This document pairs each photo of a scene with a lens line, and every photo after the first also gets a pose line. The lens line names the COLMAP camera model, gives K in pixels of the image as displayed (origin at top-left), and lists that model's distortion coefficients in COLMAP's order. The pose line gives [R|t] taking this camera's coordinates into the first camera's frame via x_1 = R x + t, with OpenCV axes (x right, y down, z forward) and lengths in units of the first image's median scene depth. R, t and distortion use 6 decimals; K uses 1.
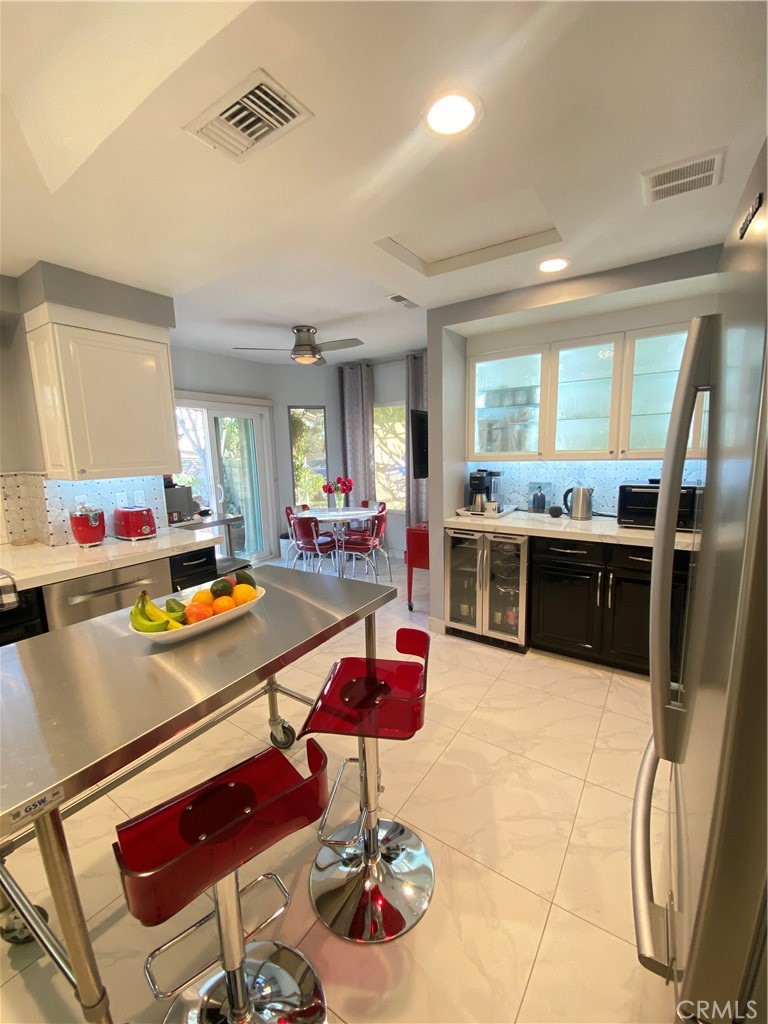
lens RADIAL K [[412.6, 0, 386.3], [0, 412.6, 514.6], [0, 0, 1]] dist [0.020893, -0.021764]
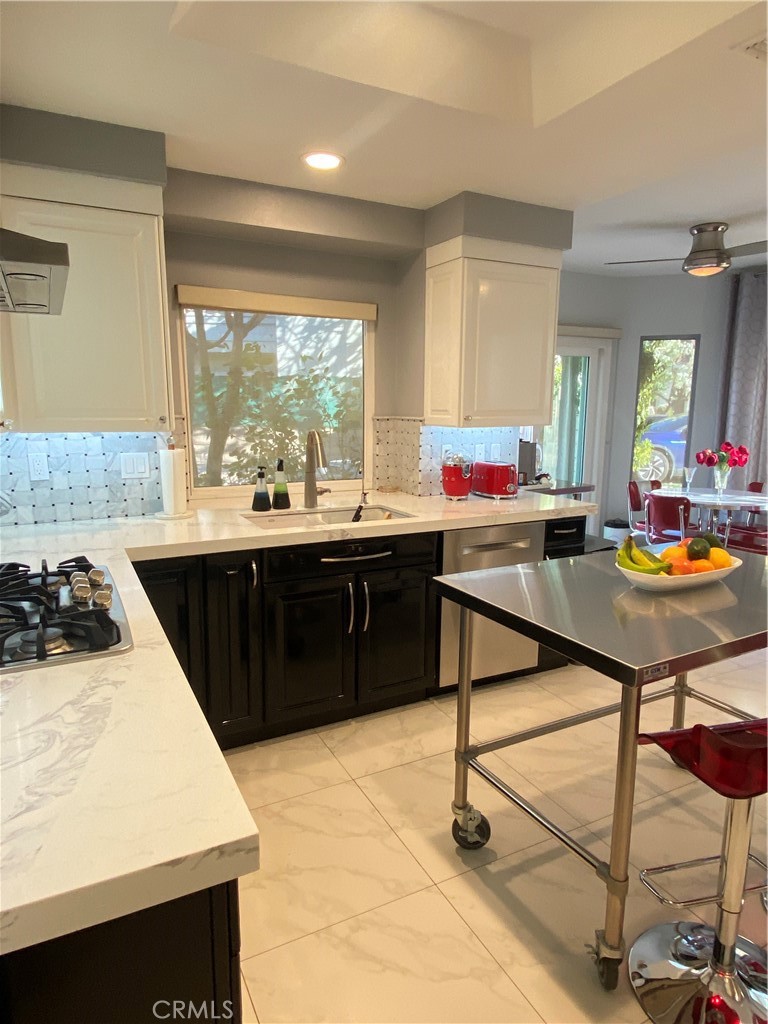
lens RADIAL K [[635.2, 0, 383.1], [0, 635.2, 517.5], [0, 0, 1]] dist [0.090607, -0.125129]
pose [[0.882350, 0.111228, -0.457260, -0.164415], [-0.100254, 0.993790, 0.048284, 0.050900], [0.459791, 0.003239, 0.888021, -0.270235]]
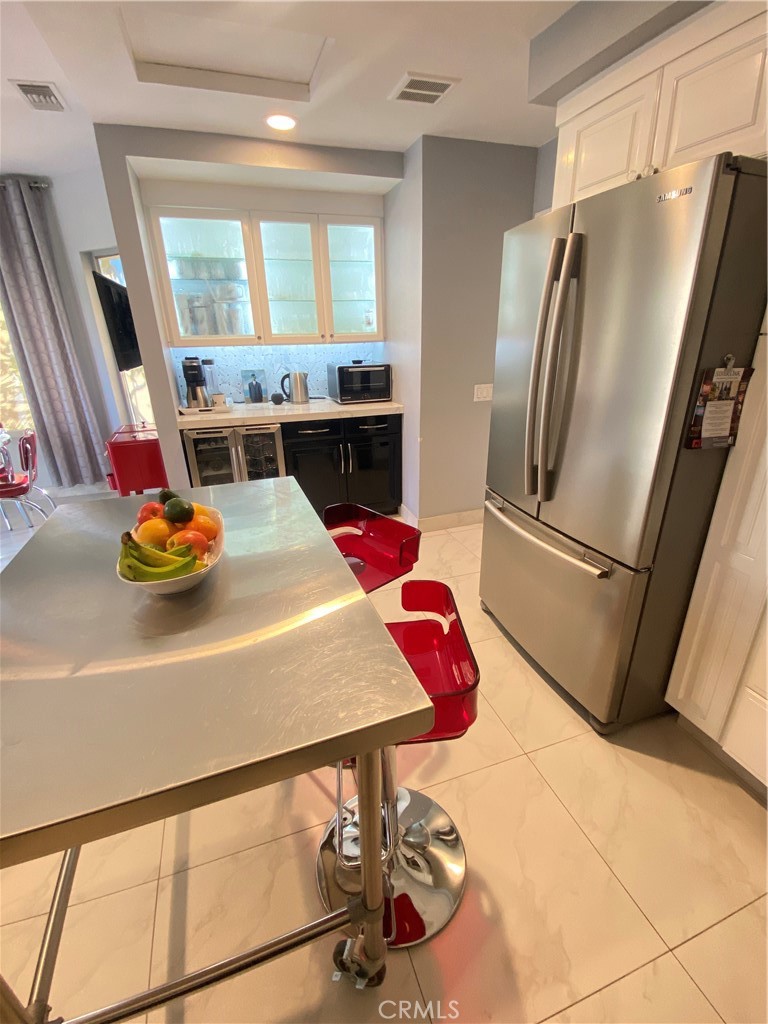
lens RADIAL K [[448.0, 0, 384.1], [0, 448.0, 514.7], [0, 0, 1]] dist [0.035674, -0.032775]
pose [[0.598766, -0.287228, 0.747649, -0.352049], [0.131175, 0.956047, 0.262236, 0.010338], [-0.790109, -0.058945, 0.610126, 0.099758]]
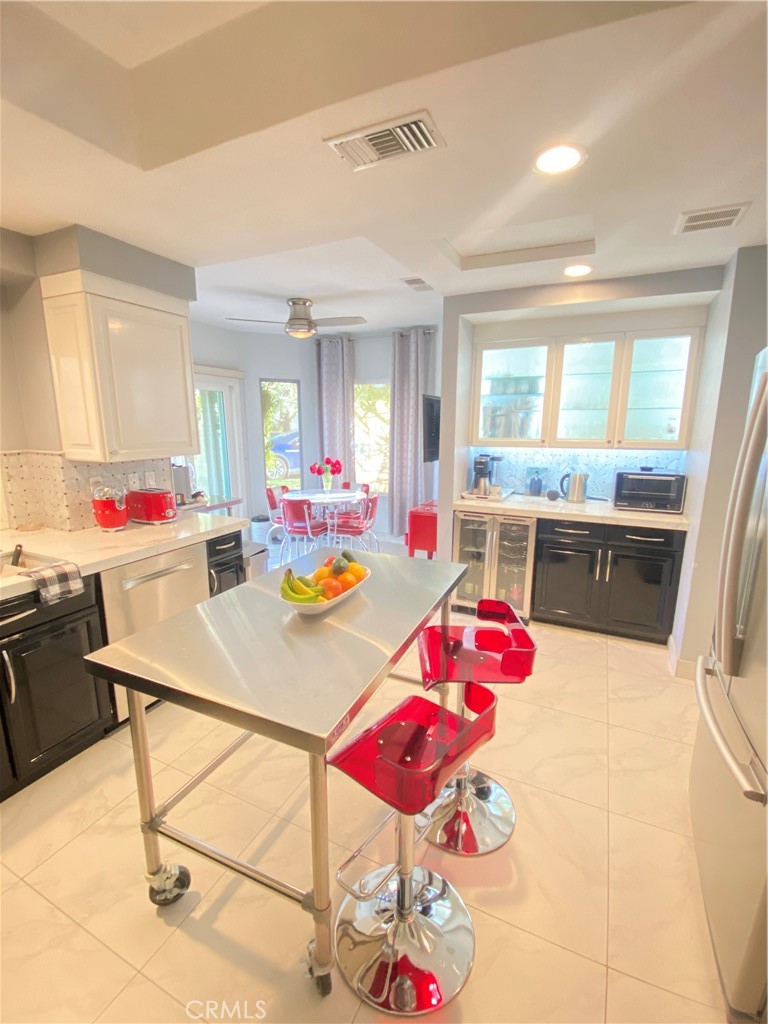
lens RADIAL K [[448.0, 0, 384.1], [0, 448.0, 514.7], [0, 0, 1]] dist [0.035674, -0.032775]
pose [[0.988187, -0.003407, 0.153216, -0.209175], [-0.003412, 0.999016, 0.044219, -0.006760], [-0.153216, -0.044220, 0.987203, -0.092542]]
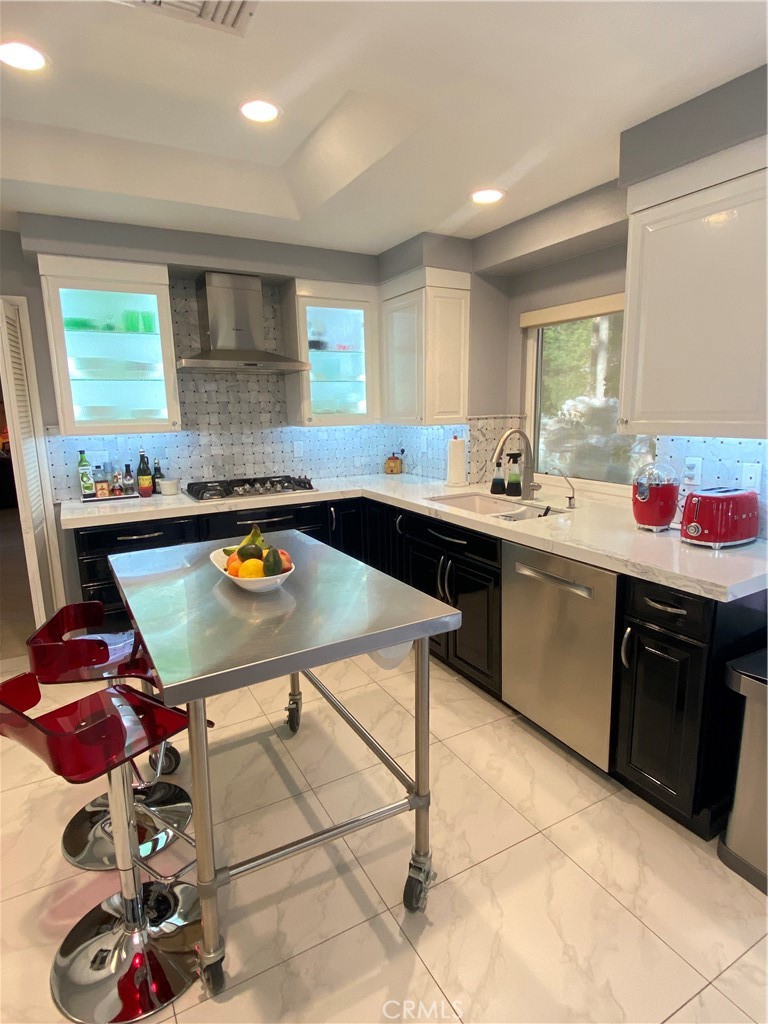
lens RADIAL K [[557.4, 0, 384.0], [0, 557.4, 512.0], [0, 0, 1]] dist [0.000596, -0.000038]
pose [[-0.452318, 0.203740, -0.868273, 0.226146], [-0.104450, 0.954756, 0.278446, -0.125307], [0.885719, 0.216637, -0.410573, 0.735753]]
